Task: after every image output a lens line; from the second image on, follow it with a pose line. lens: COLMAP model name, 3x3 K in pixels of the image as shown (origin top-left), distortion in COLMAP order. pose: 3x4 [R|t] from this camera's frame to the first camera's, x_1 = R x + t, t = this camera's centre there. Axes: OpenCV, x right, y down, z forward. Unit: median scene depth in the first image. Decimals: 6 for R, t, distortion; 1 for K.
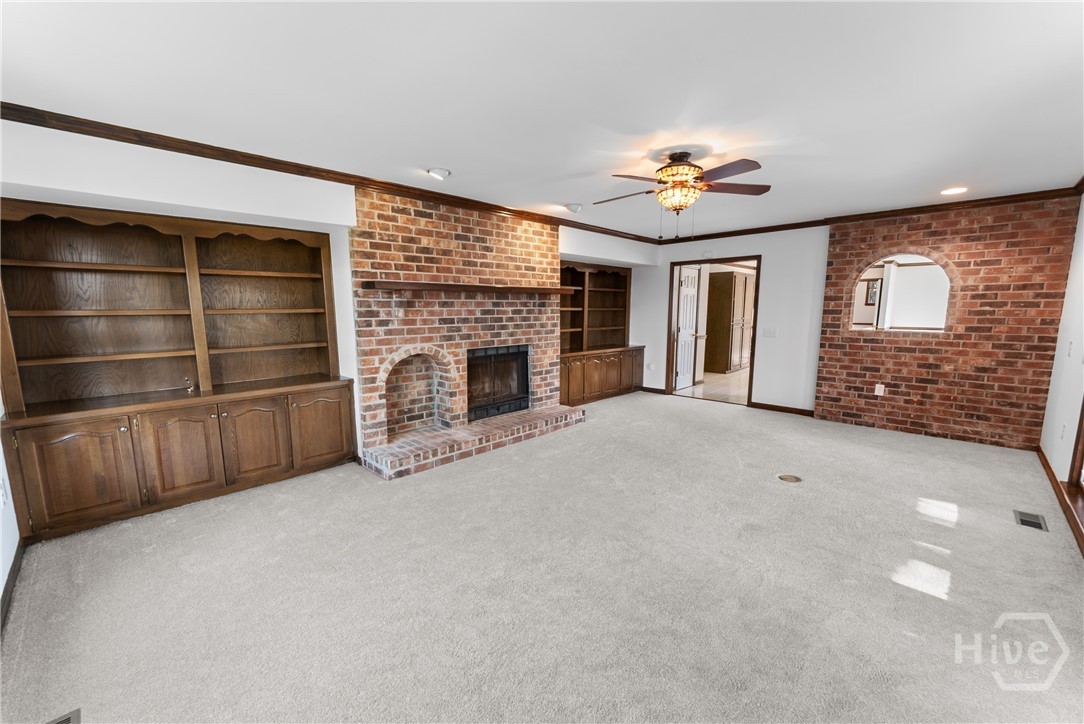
lens RADIAL K [[431.1, 0, 539.5], [0, 431.1, 373.2], [0, 0, 1]] dist [-0.000129, -0.000320]
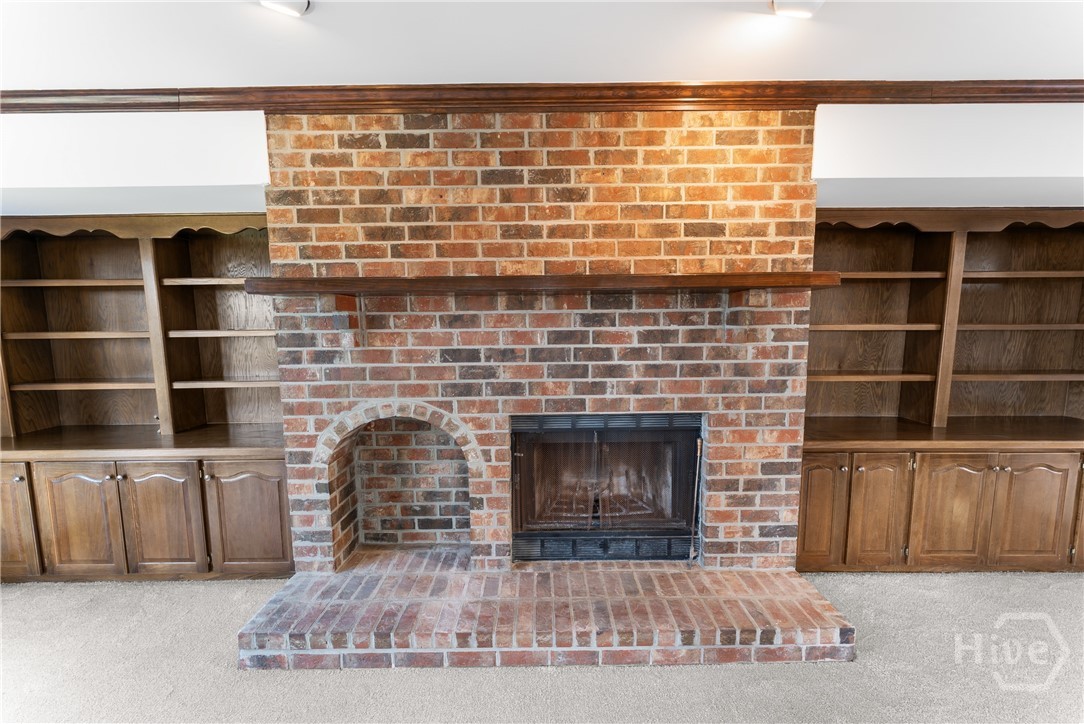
lens RADIAL K [[431.1, 0, 539.5], [0, 431.1, 373.2], [0, 0, 1]] dist [-0.000129, -0.000320]
pose [[0.704826, 0.074955, -0.705409, 0.187994], [-0.099228, 0.995043, 0.006585, -0.109843], [0.702406, 0.065355, 0.708770, 0.700204]]
